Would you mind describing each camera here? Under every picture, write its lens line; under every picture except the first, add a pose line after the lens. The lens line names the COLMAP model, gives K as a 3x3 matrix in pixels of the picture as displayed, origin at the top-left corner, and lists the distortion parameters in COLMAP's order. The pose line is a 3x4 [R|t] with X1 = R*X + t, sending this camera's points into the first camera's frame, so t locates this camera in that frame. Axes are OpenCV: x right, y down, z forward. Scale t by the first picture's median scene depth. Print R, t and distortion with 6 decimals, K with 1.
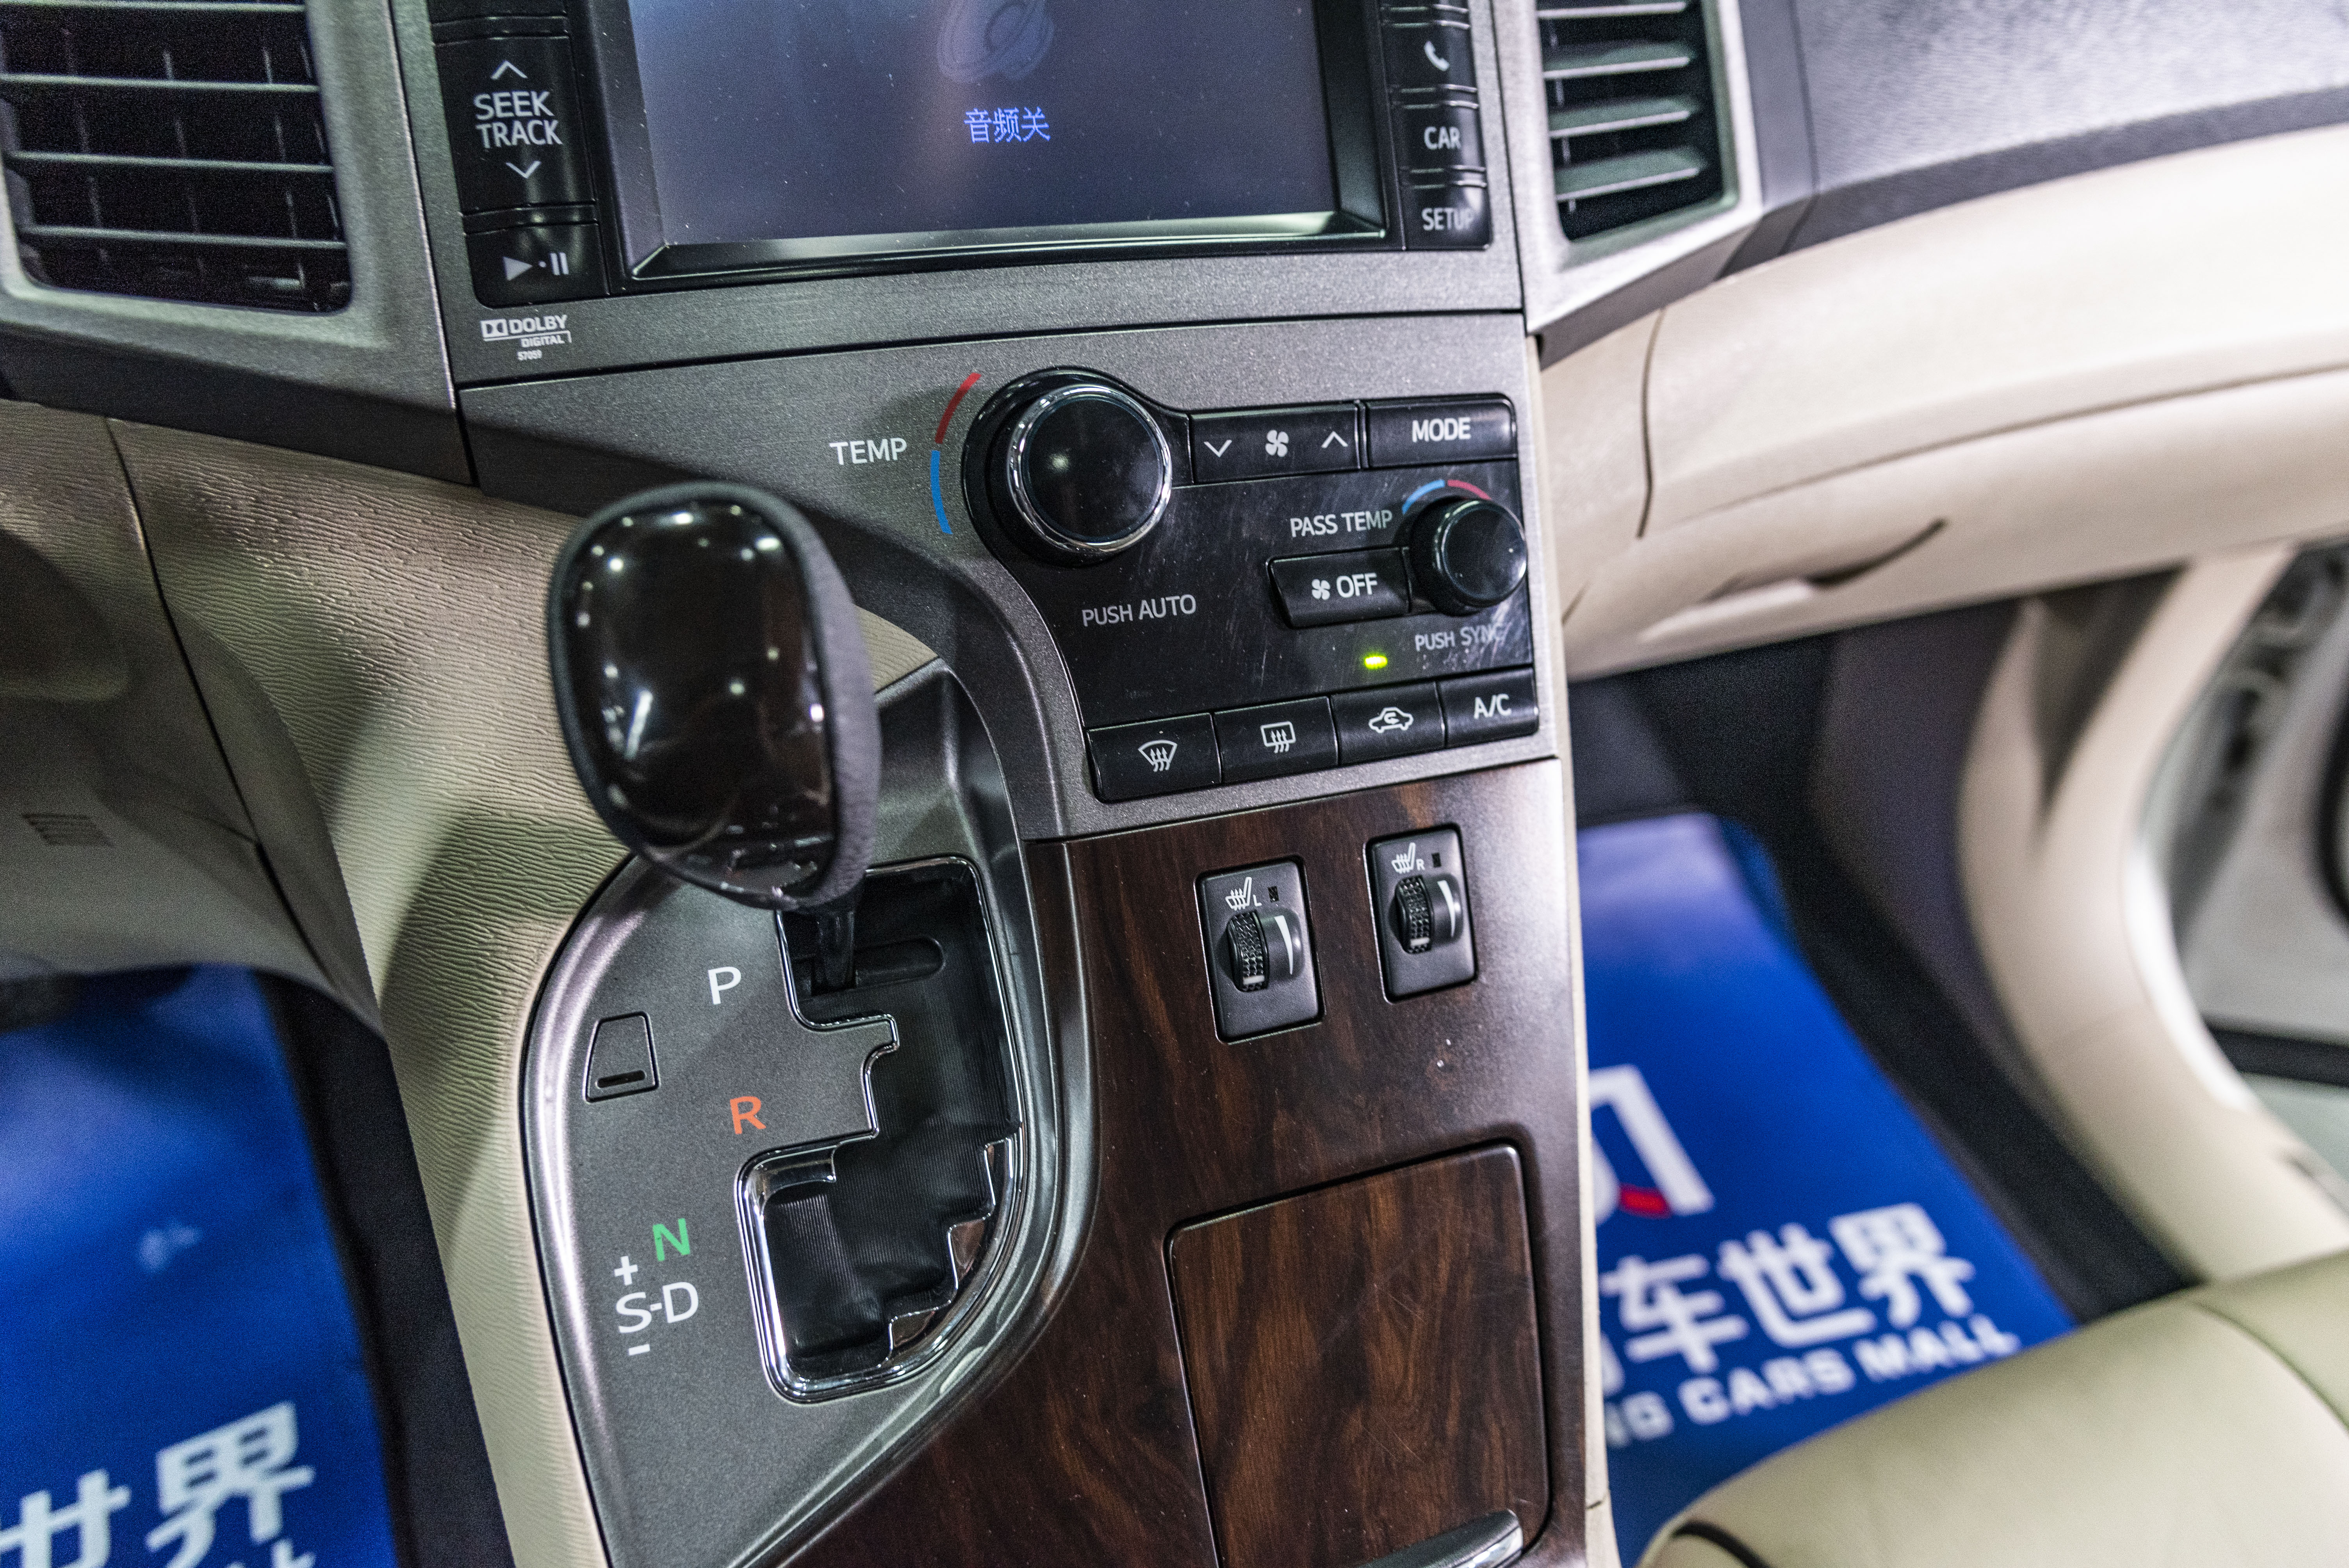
lens RADIAL K [[1758.2, 0, 1174.5], [0, 1758.2, 784.0], [0, 0, 1]] dist [0.007097, -0.005999]
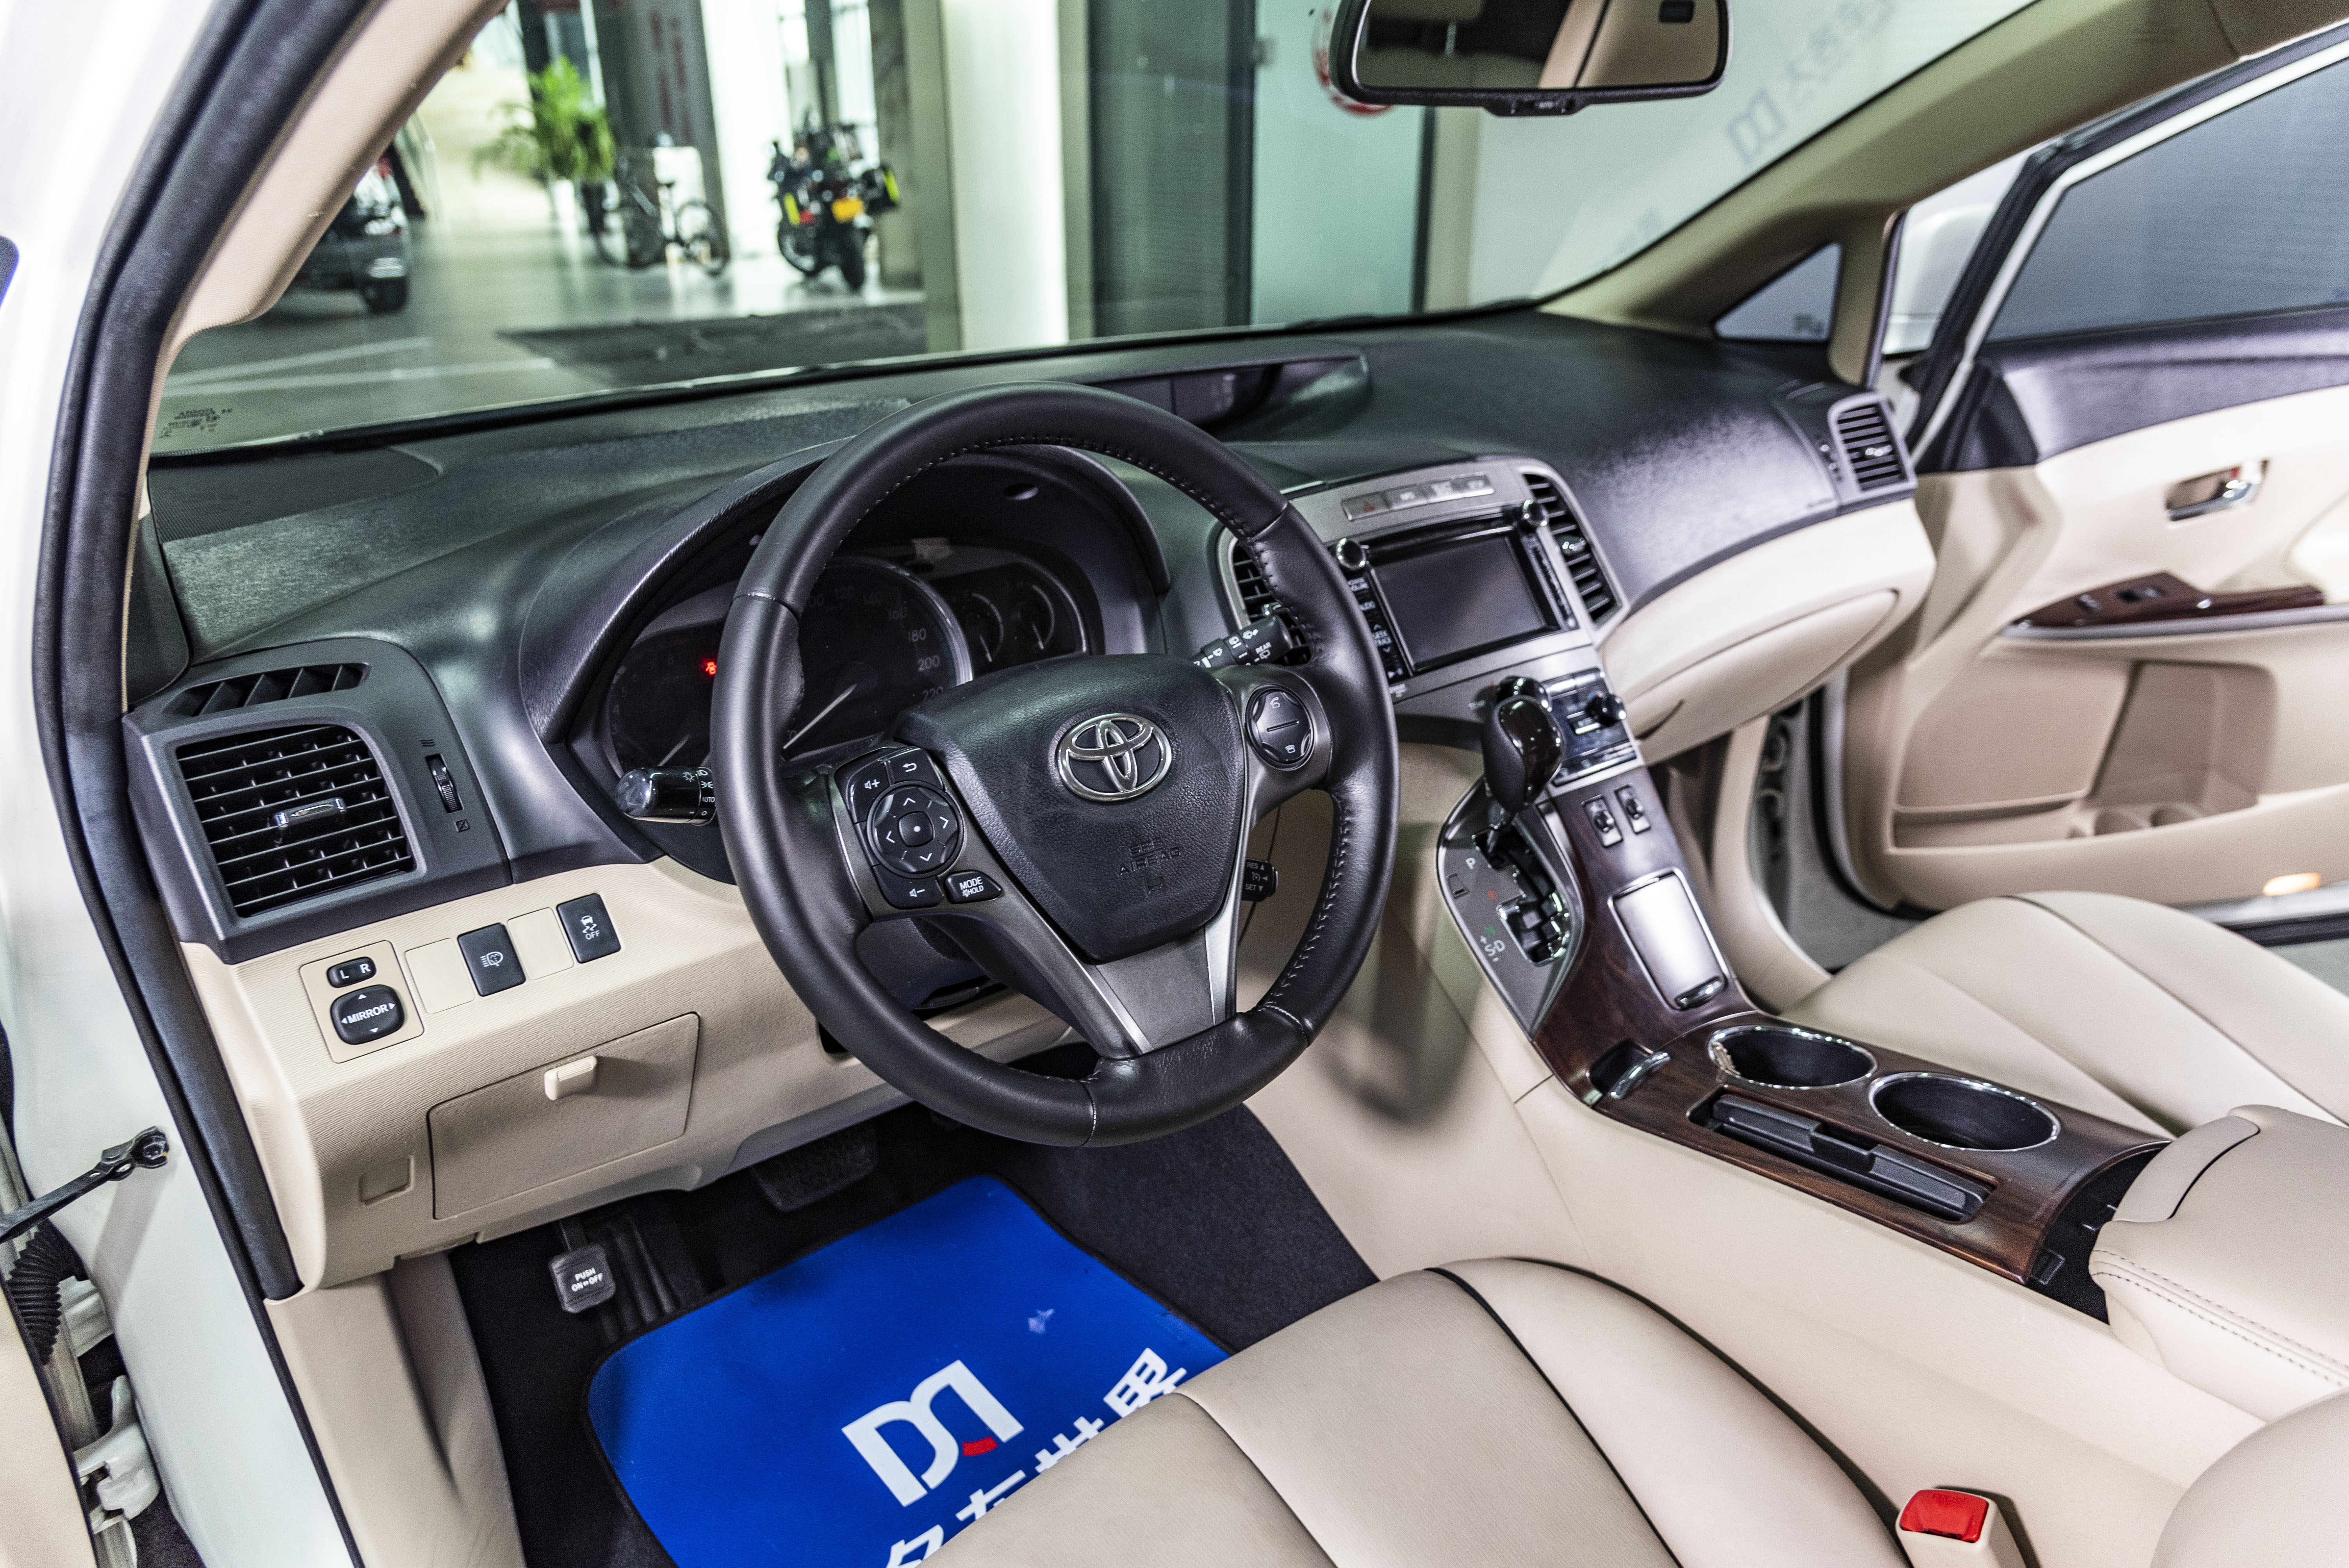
lens RADIAL K [[1582.5, 0, 1174.5], [0, 1582.5, 784.0], [0, 0, 1]] dist [-0.002388, -0.001258]
pose [[0.945379, -0.210480, 0.248913, -1.562946], [0.267481, 0.937333, -0.223297, 0.509658], [-0.186315, 0.277680, 0.942433, -1.883658]]
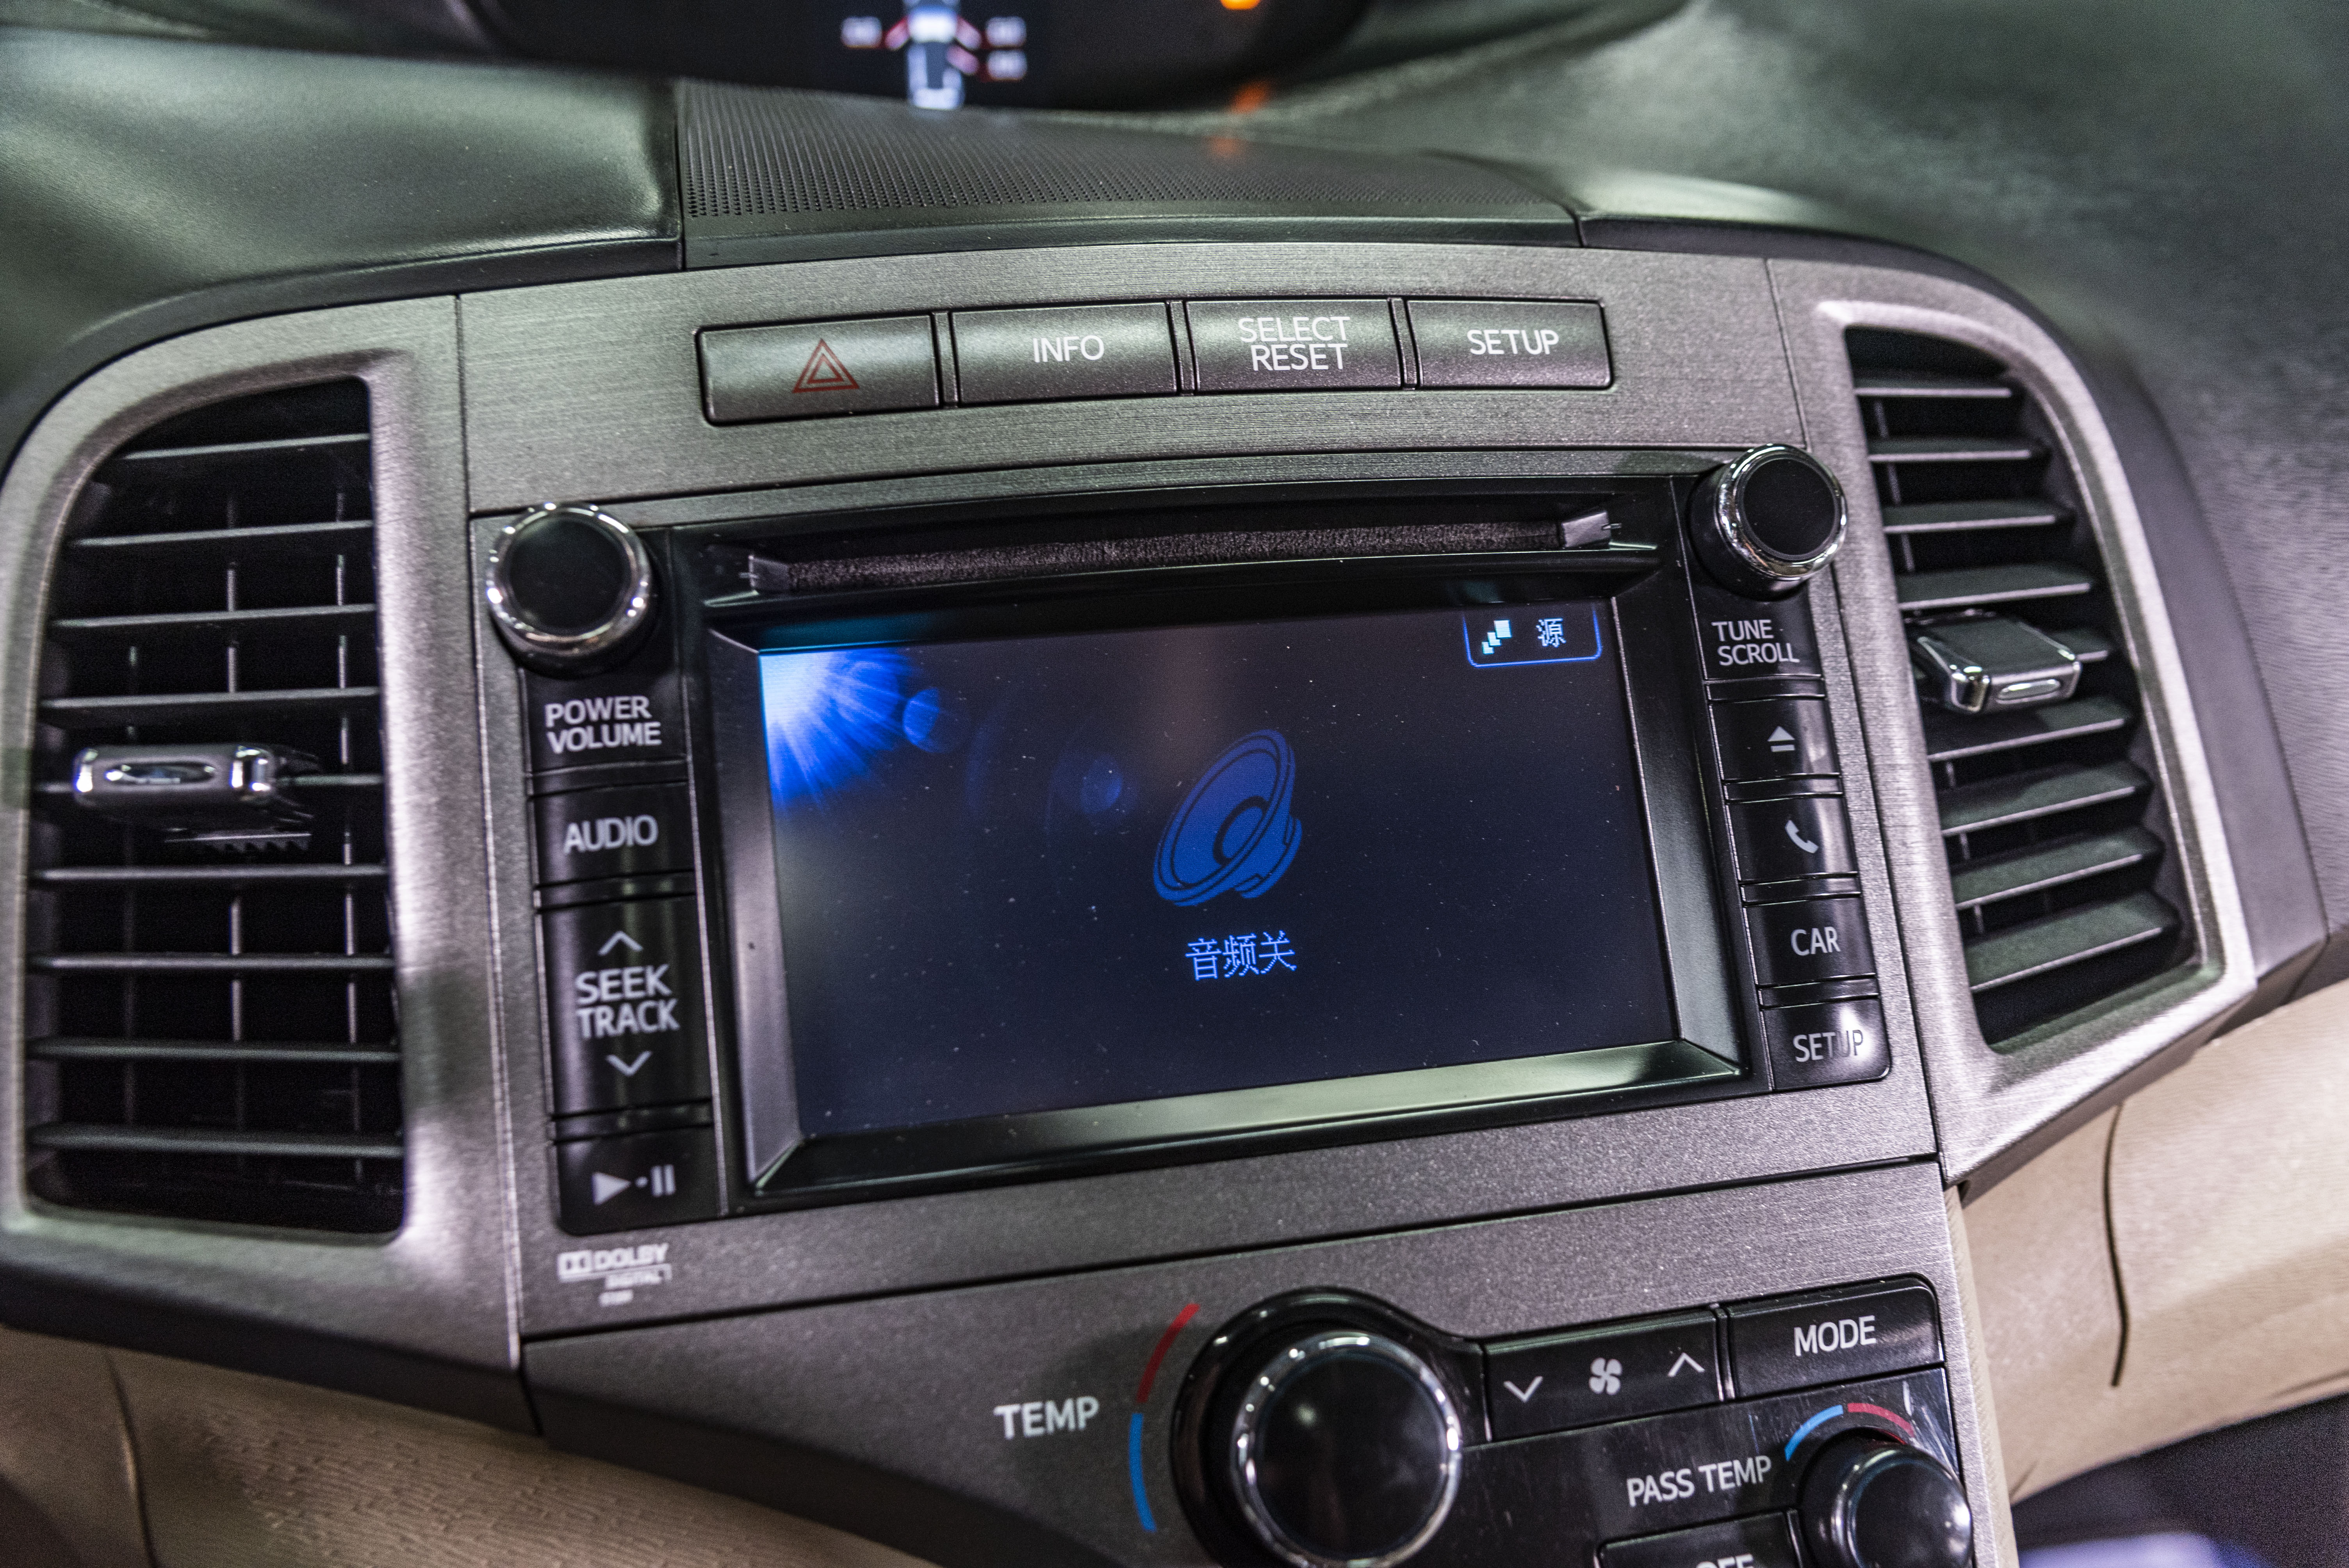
lens RADIAL K [[2078.6, 0, 1174.5], [0, 2078.6, 784.0], [0, 0, 1]] dist [0.013415, -0.000138]
pose [[0.991087, -0.010431, -0.132809, -0.001275], [-0.022726, 0.969078, -0.245704, -0.220709], [0.131265, 0.246533, 0.960204, 0.093319]]
